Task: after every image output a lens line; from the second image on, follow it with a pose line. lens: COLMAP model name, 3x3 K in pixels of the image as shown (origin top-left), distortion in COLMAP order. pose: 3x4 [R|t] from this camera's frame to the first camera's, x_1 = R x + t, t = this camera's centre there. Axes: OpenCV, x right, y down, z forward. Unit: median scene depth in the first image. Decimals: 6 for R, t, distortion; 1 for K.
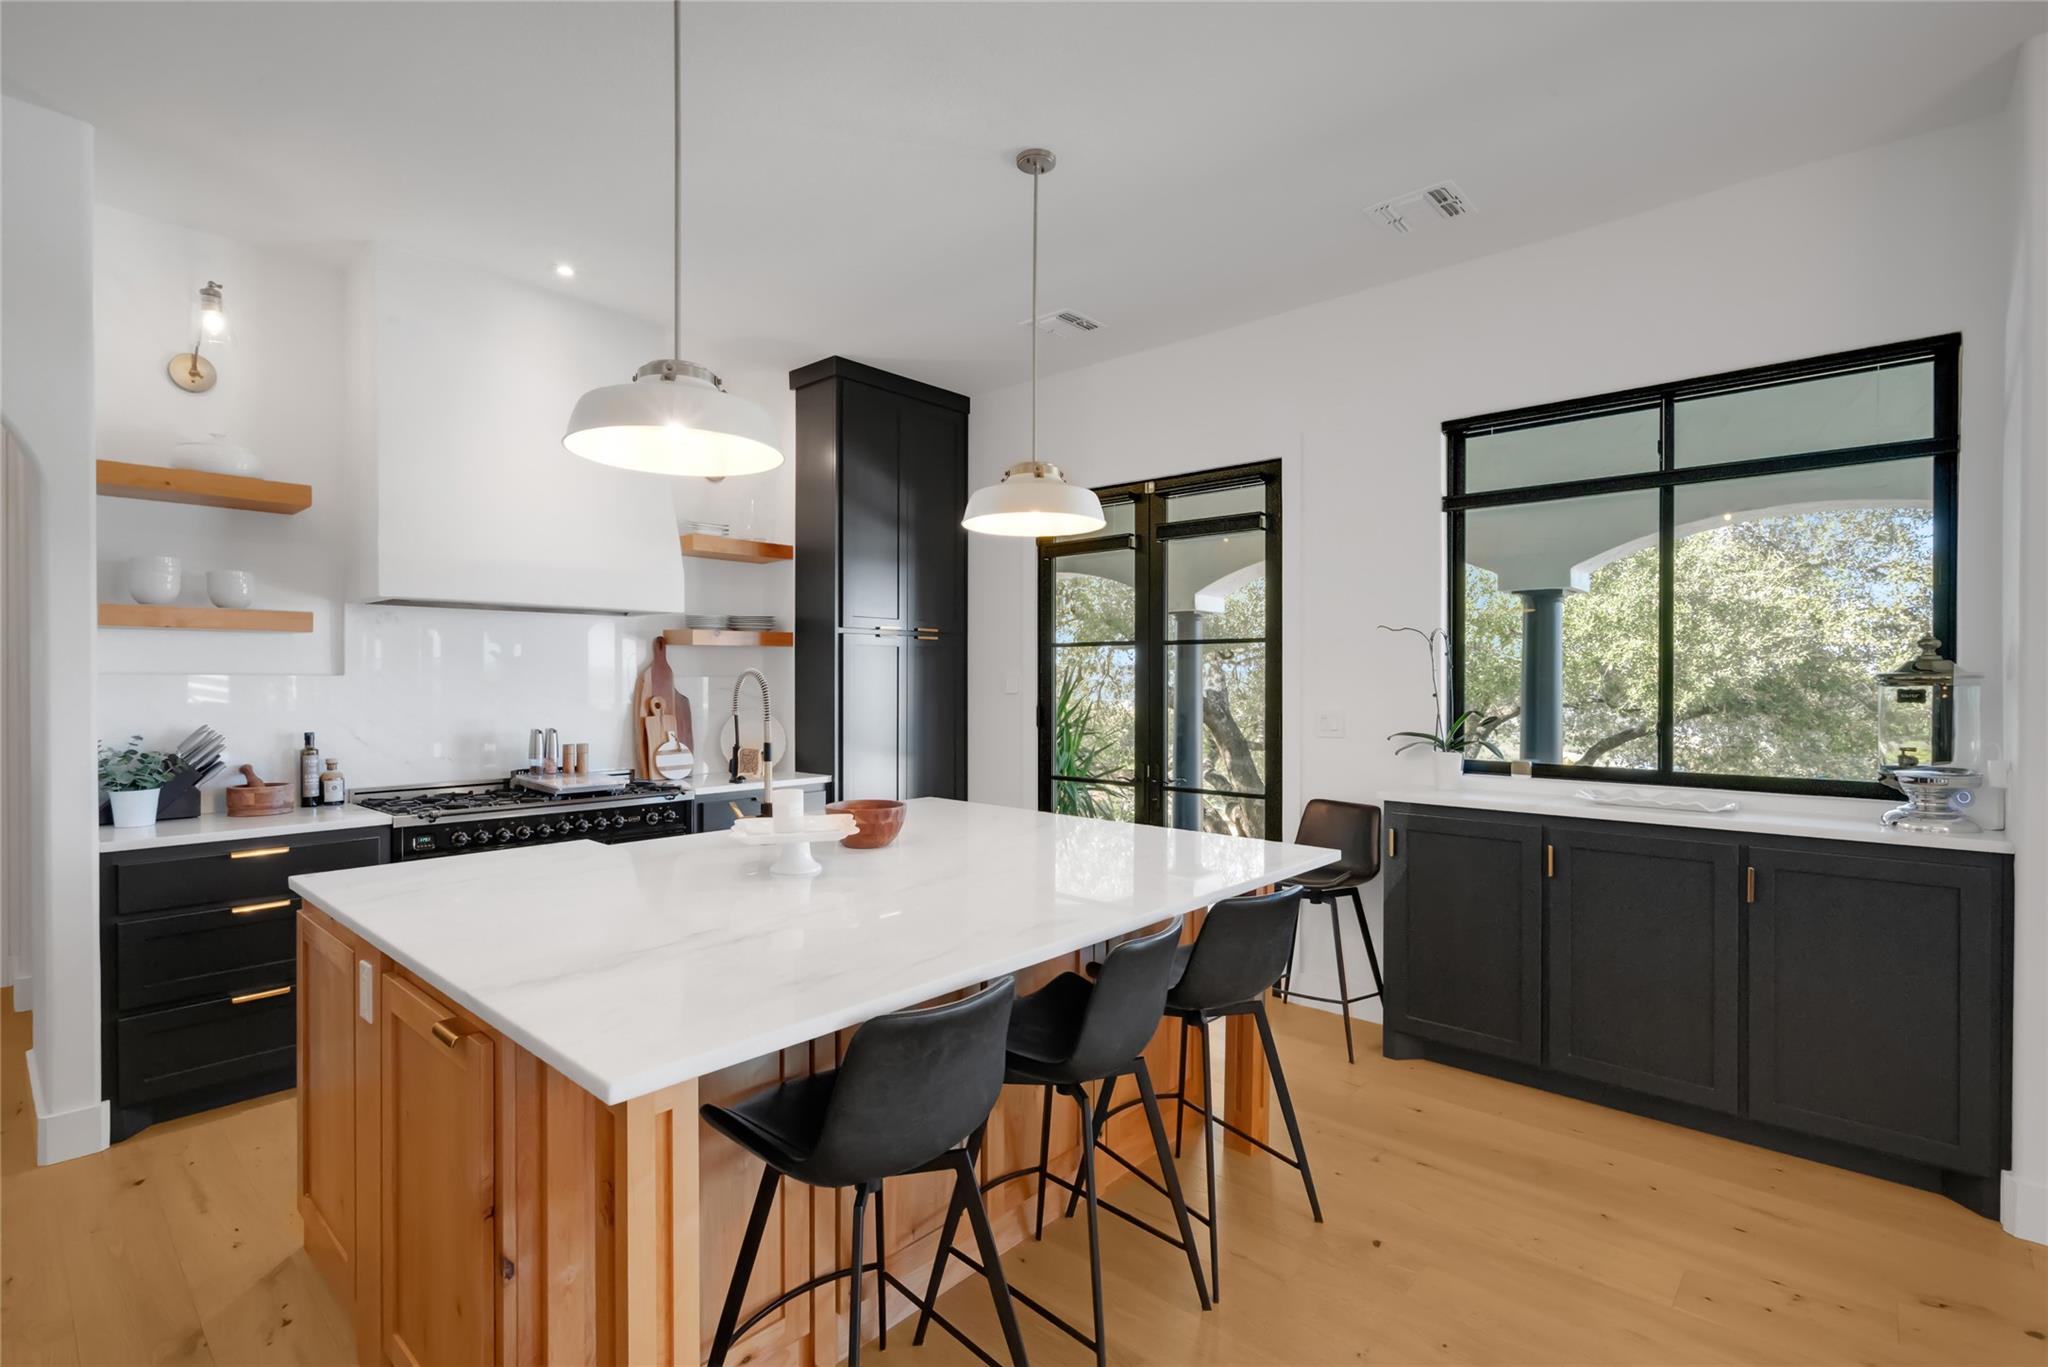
lens RADIAL K [[954.6, 0, 1022.1], [0, 954.6, 682.5], [0, 0, 1]] dist [-0.018620, -0.000403]
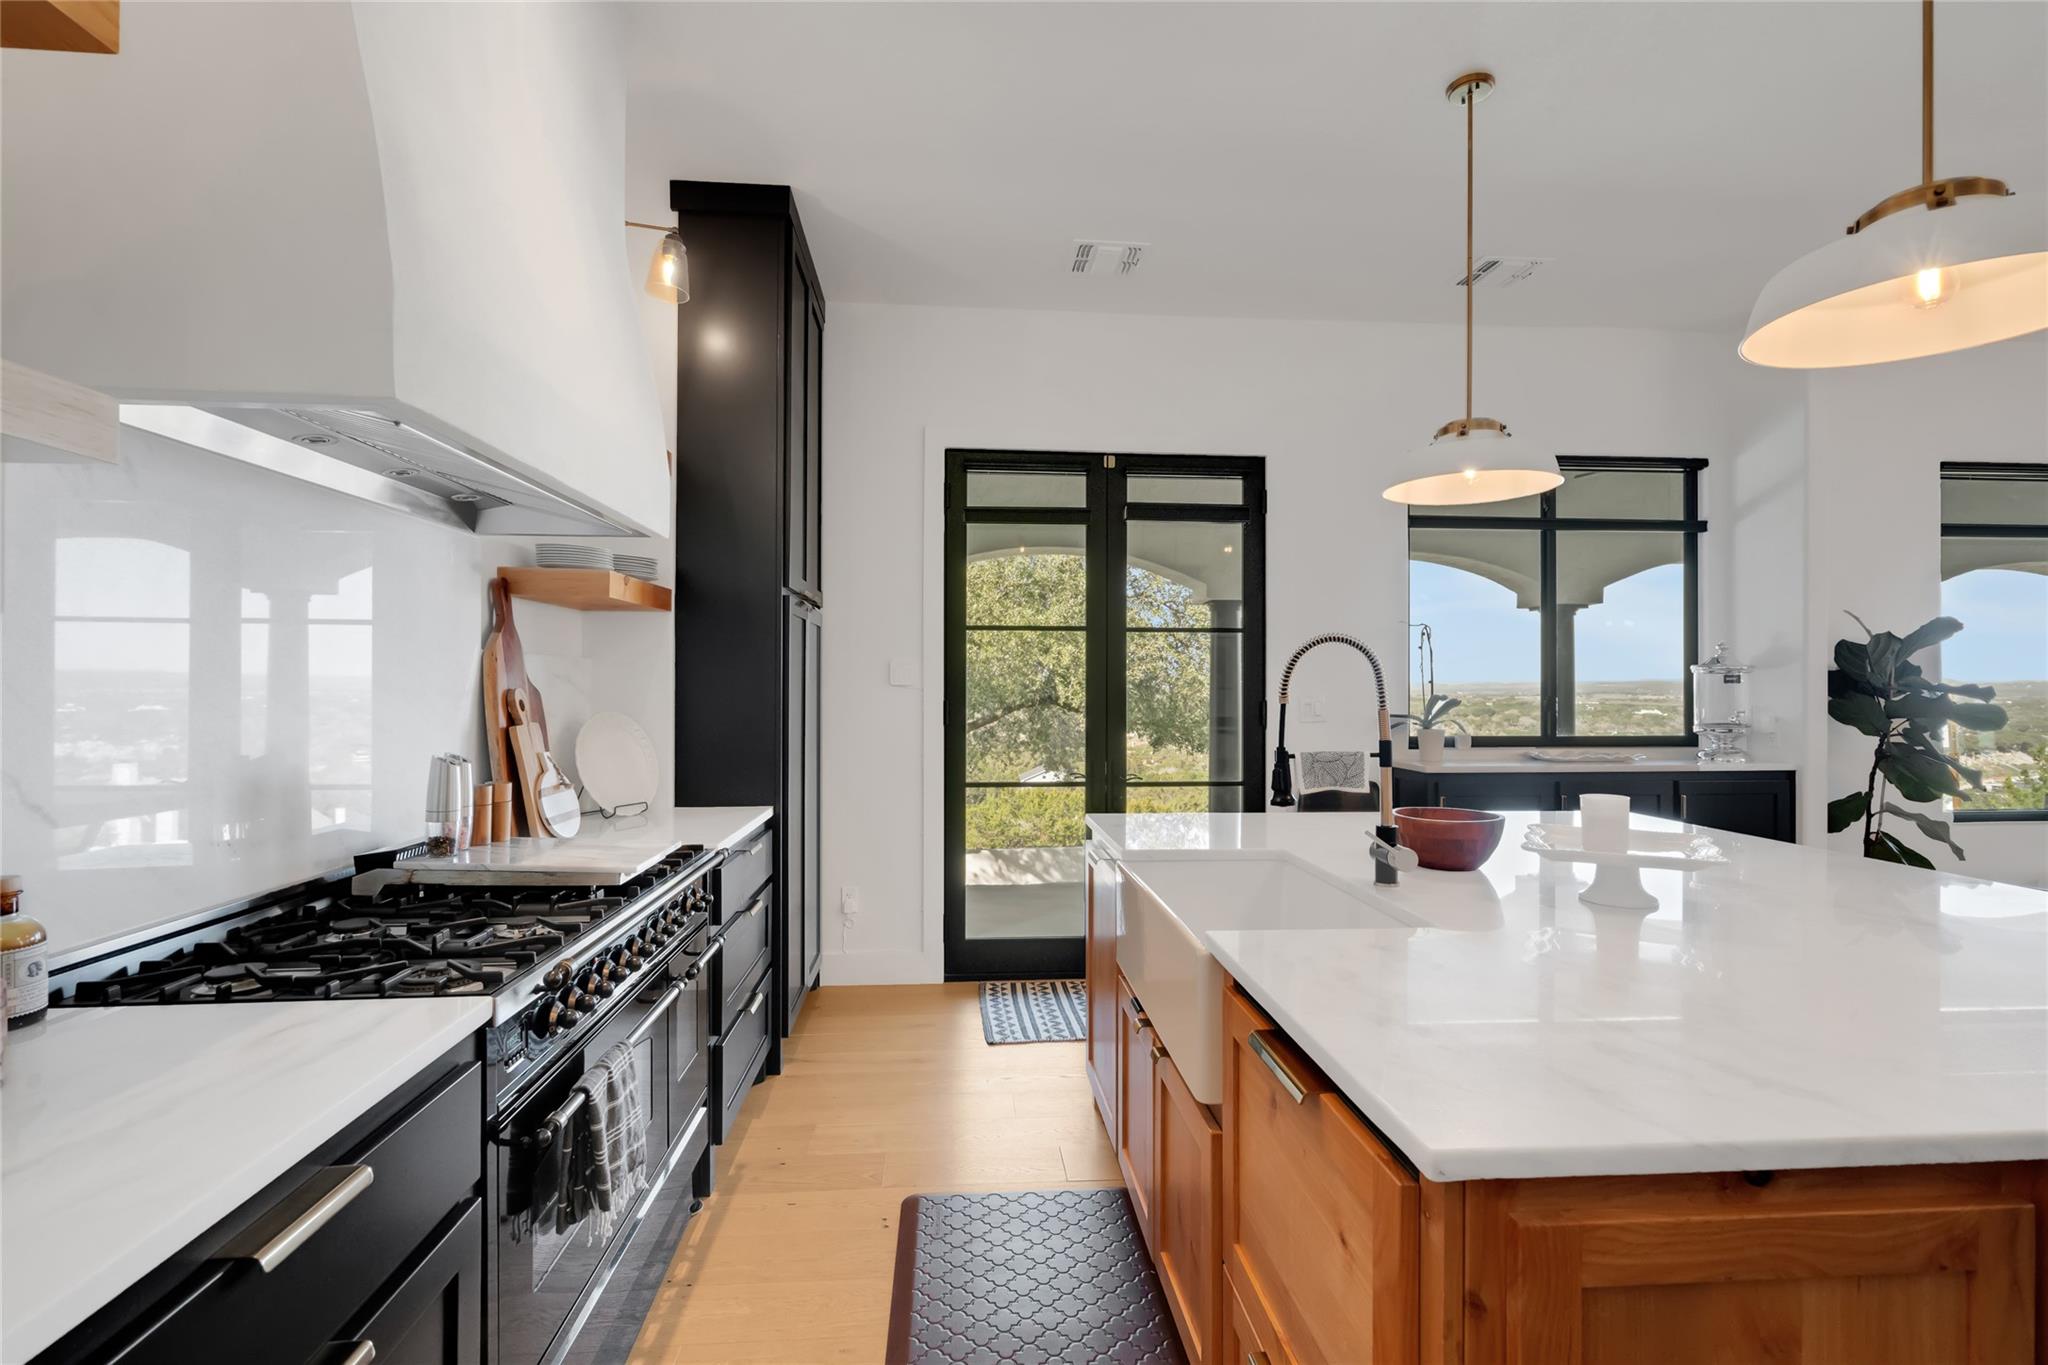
lens RADIAL K [[923.4, 0, 1018.2], [0, 923.4, 682.5], [0, 0, 1]] dist [-0.026316, -0.000199]
pose [[0.691721, 0.002134, 0.722161, -0.578516], [0.002725, 0.999981, -0.005565, 0.014976], [-0.722159, 0.005817, 0.691702, 0.452020]]
